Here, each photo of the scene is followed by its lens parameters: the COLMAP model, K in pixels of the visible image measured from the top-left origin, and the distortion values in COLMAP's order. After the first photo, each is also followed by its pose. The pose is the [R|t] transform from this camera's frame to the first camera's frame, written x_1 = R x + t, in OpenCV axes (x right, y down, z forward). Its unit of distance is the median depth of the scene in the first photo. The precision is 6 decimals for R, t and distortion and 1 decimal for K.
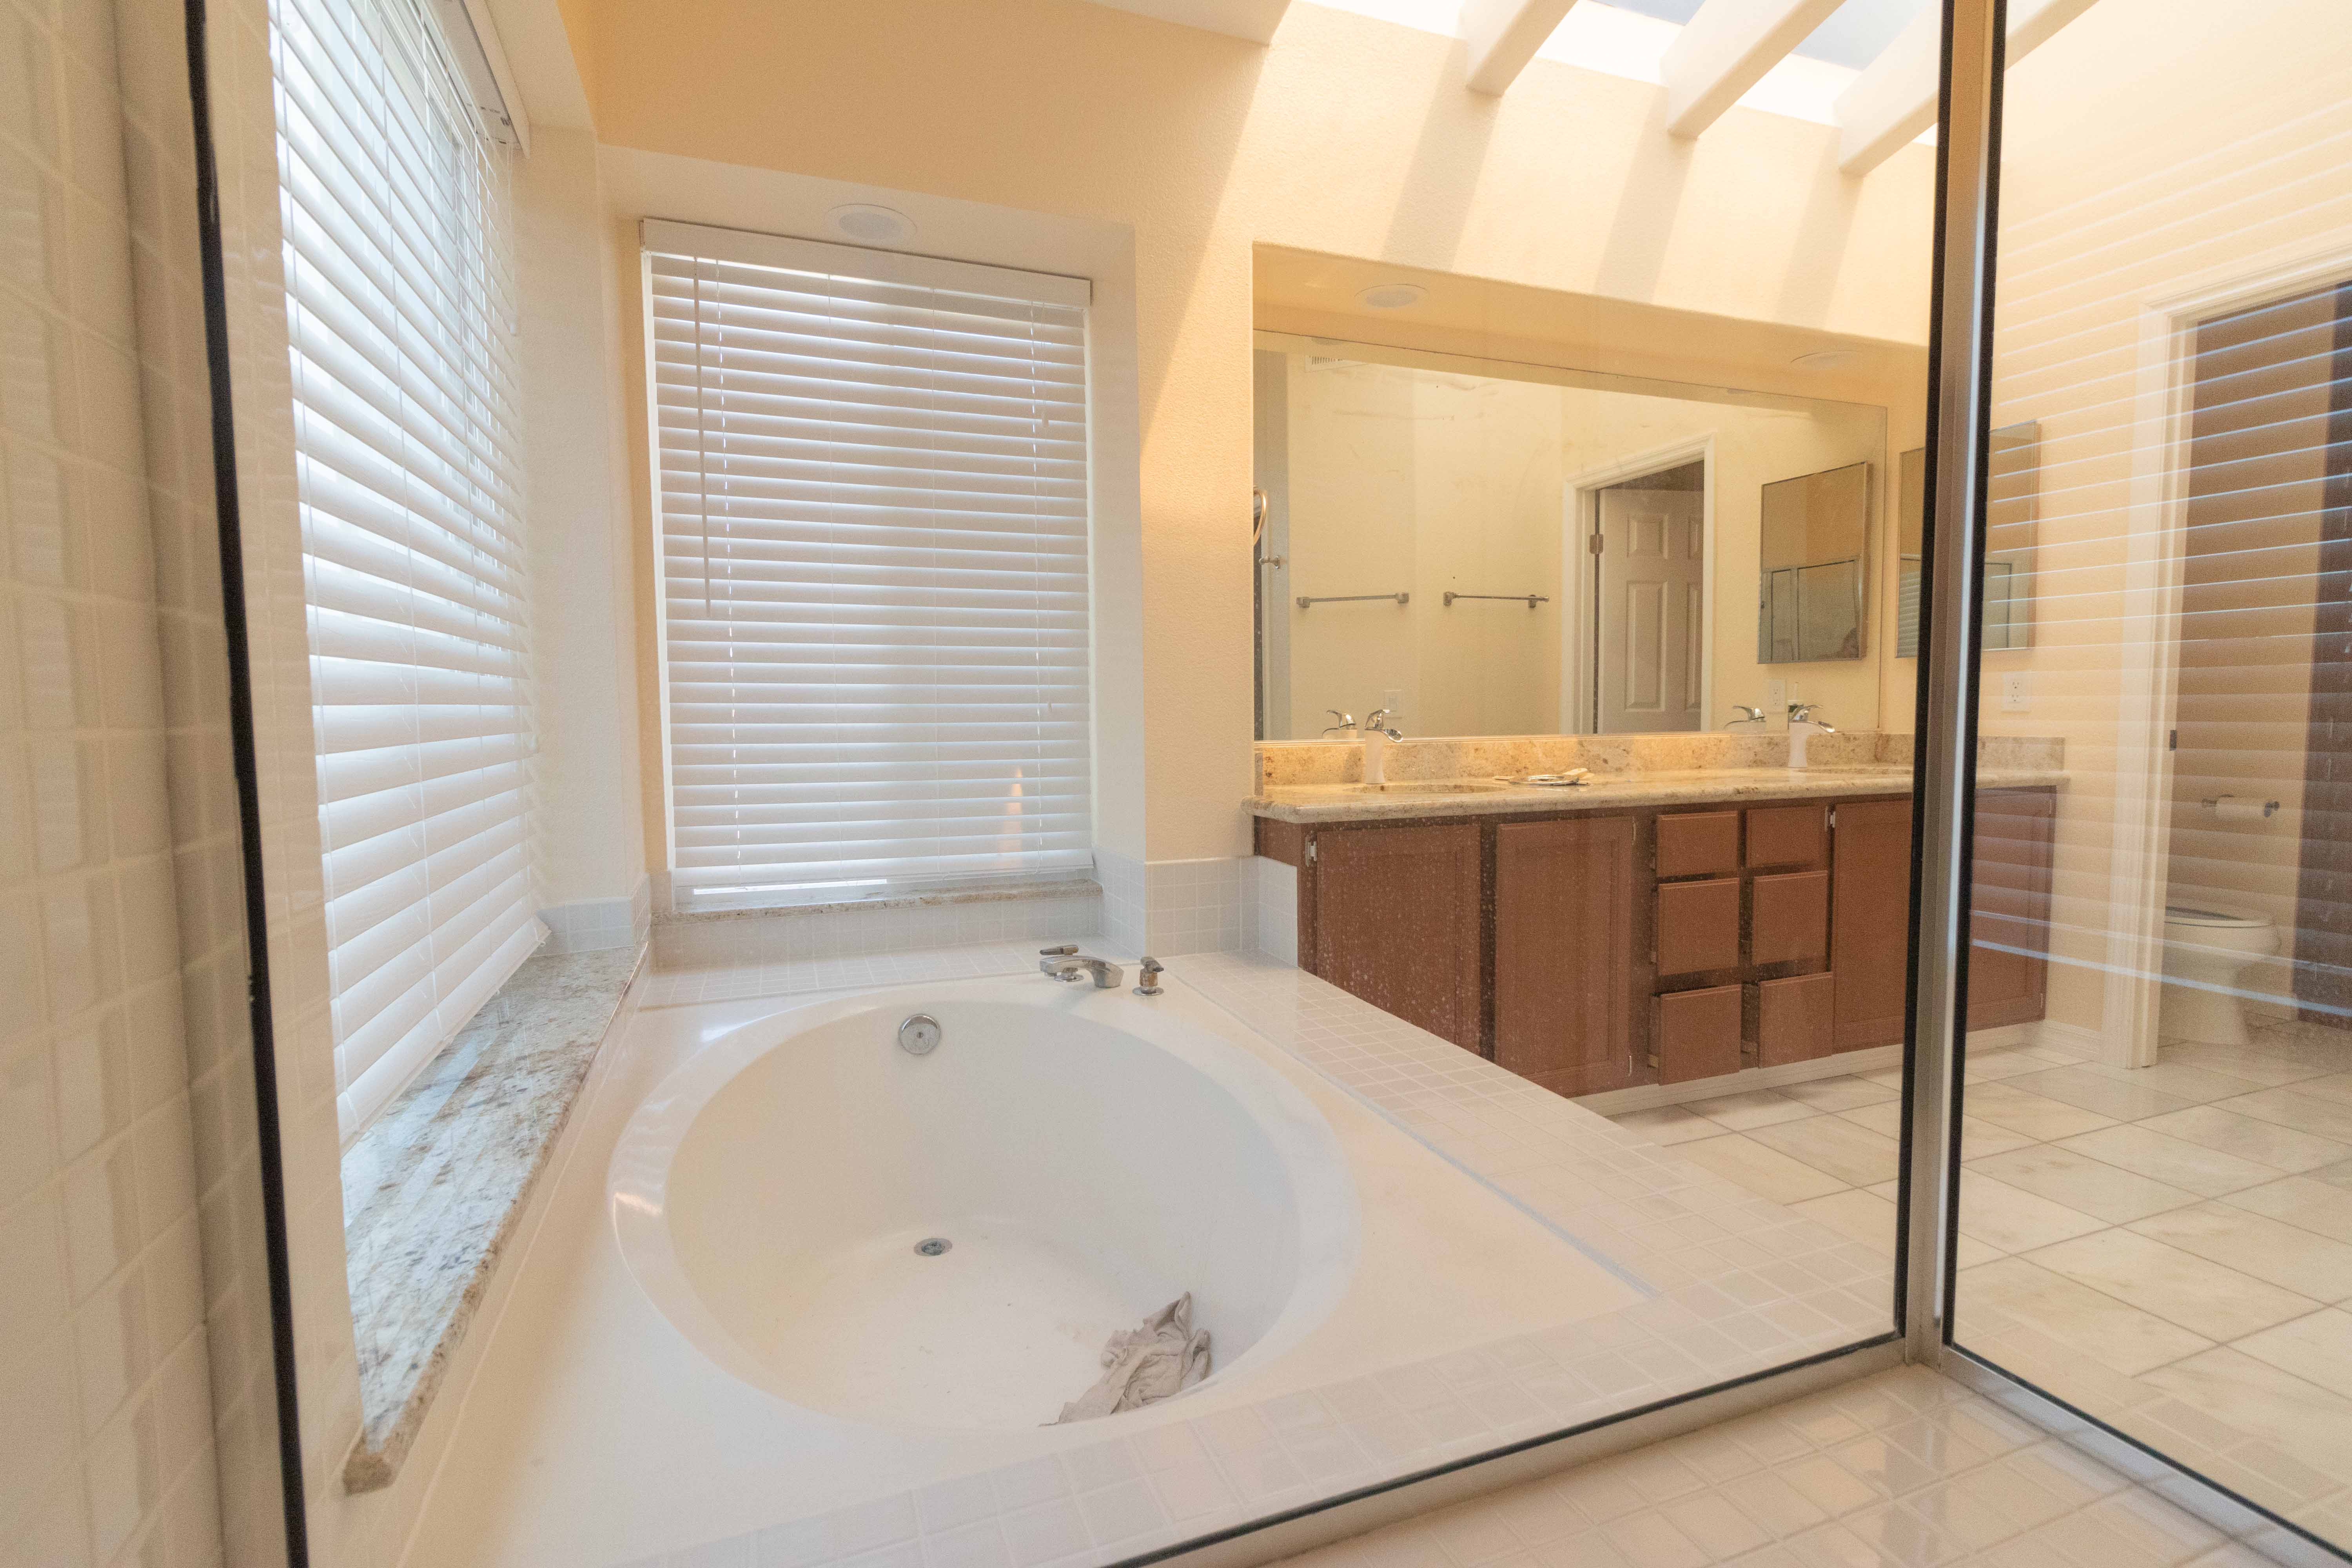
lens RADIAL K [[1098.4, 0, 1181.2], [0, 1098.4, 770.1], [0, 0, 1]] dist [-0.001600, -0.000095]
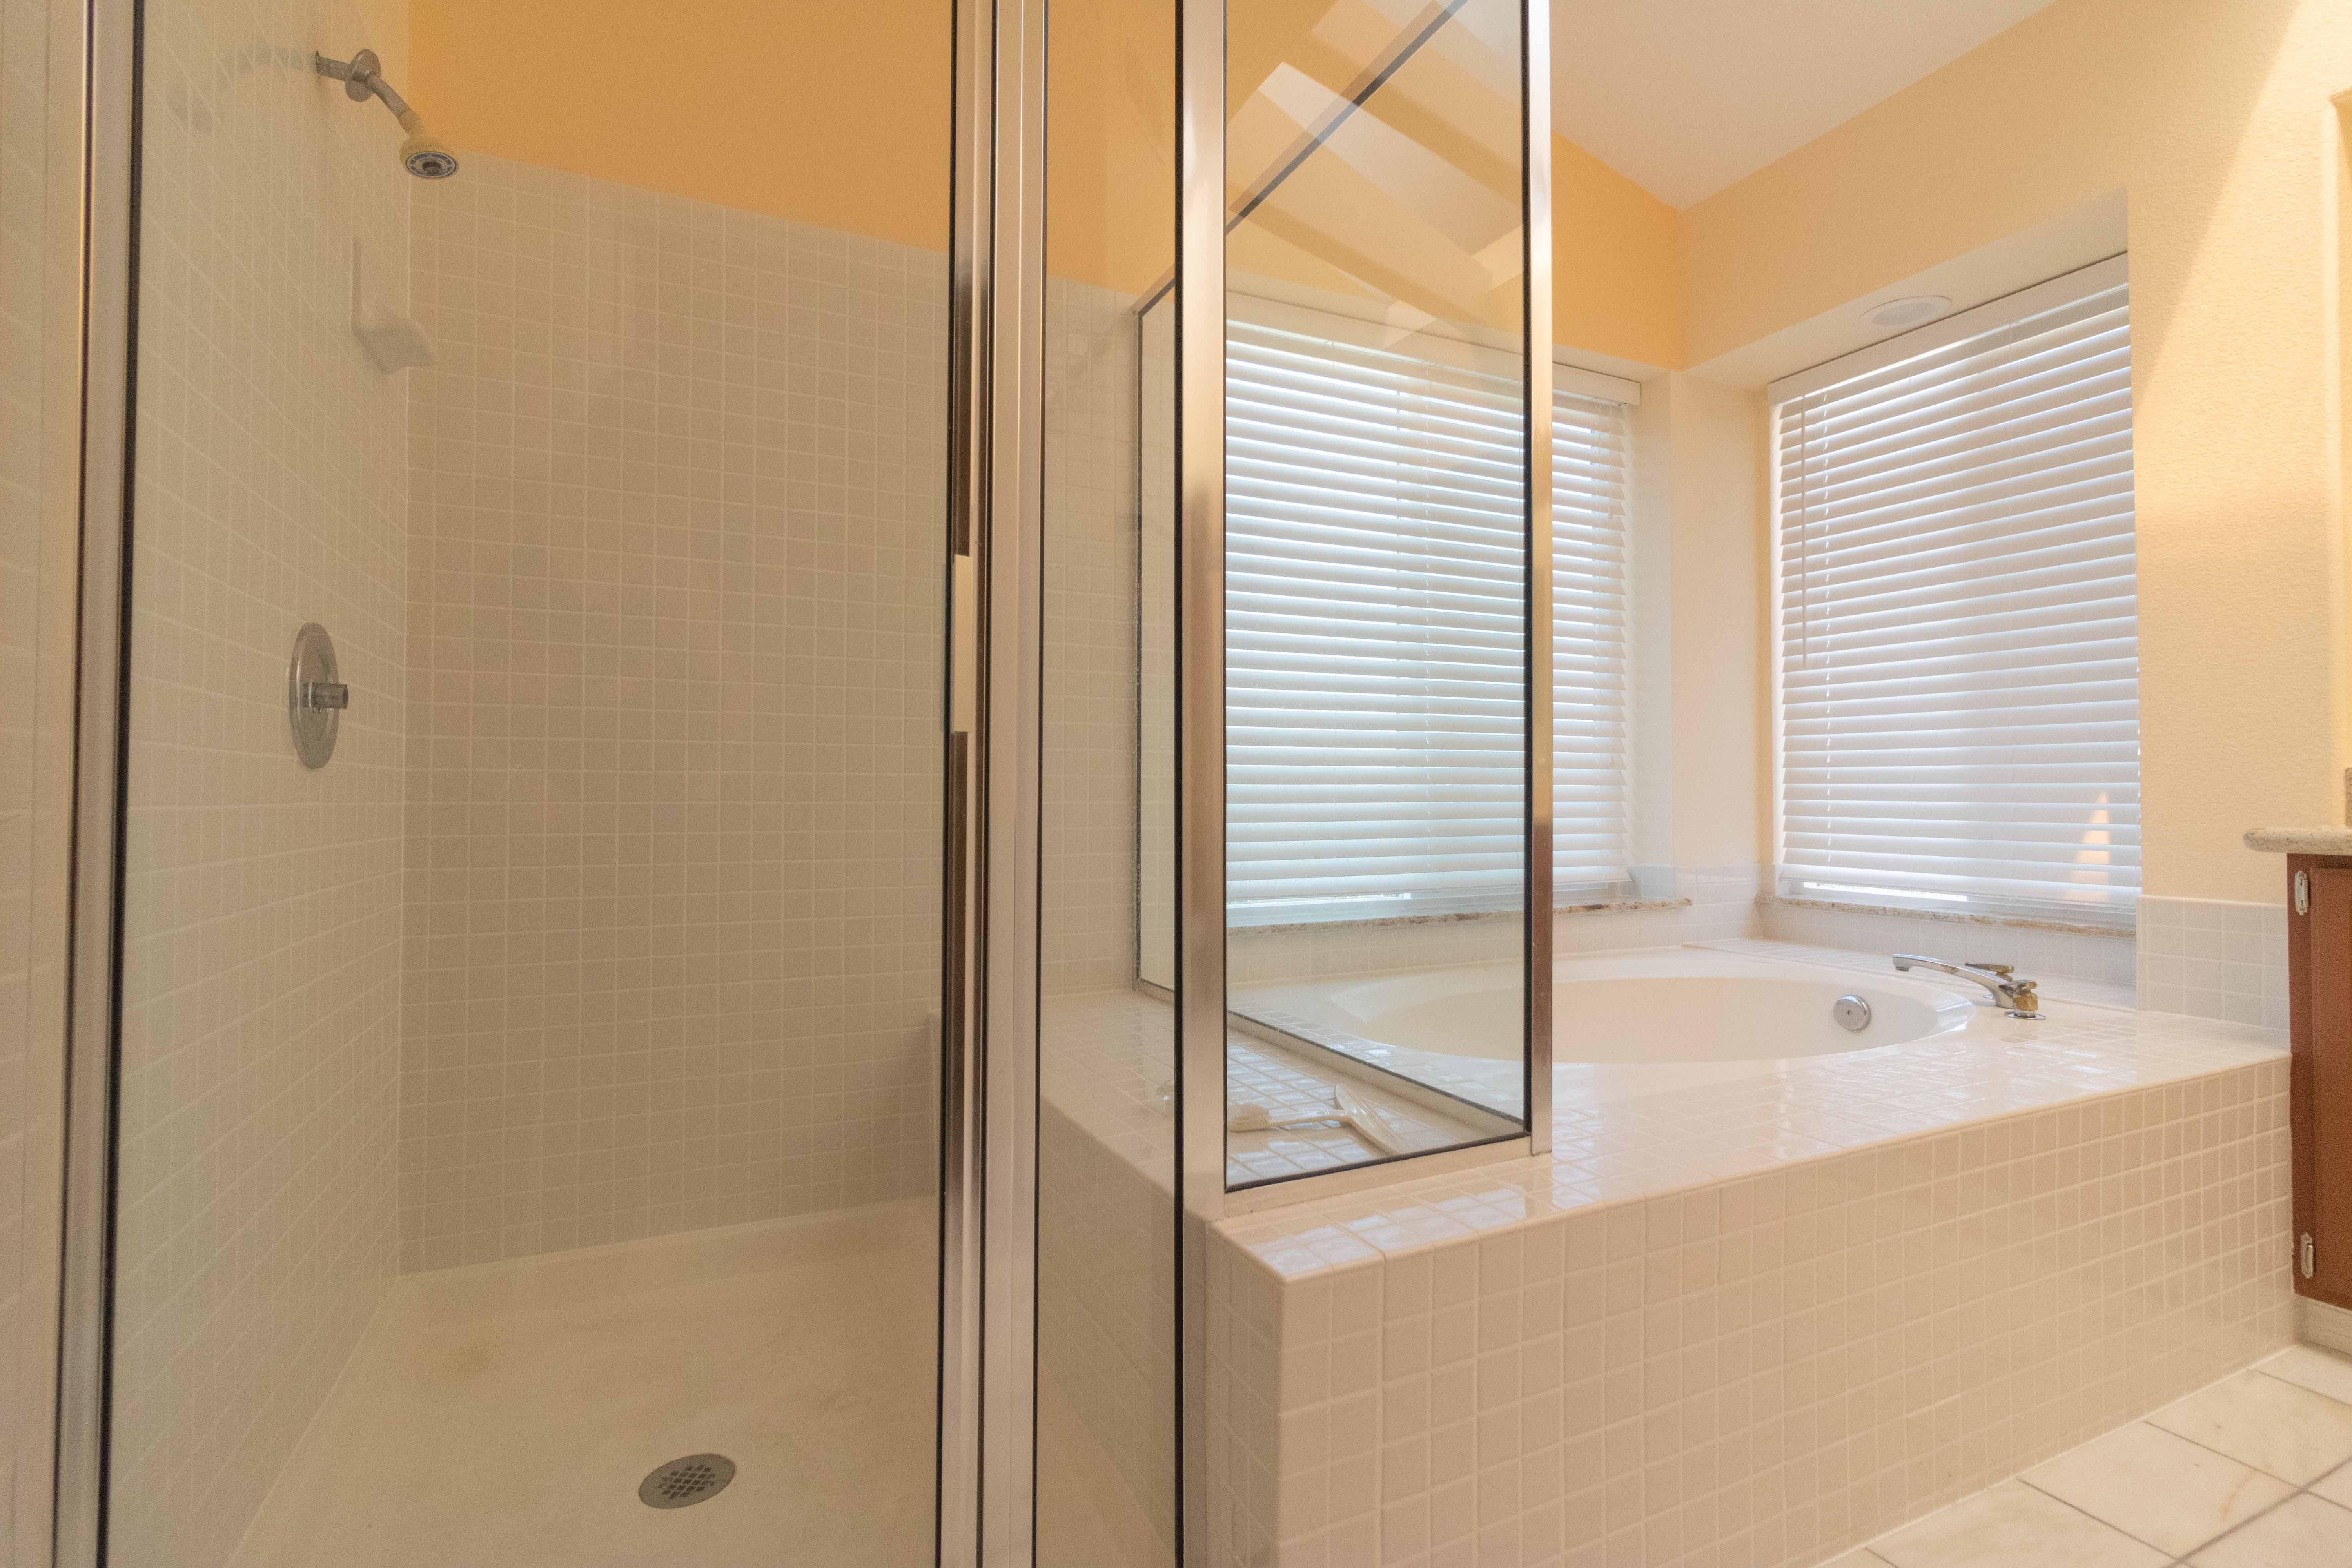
lens RADIAL K [[1098.4, 0, 1177.3], [0, 1098.4, 786.4], [0, 0, 1]] dist [-0.001600, -0.000095]
pose [[0.077316, -0.001466, -0.997006, 0.765982], [-0.056357, 0.998394, -0.005839, 0.045534], [0.995413, 0.056640, 0.077109, 0.174050]]
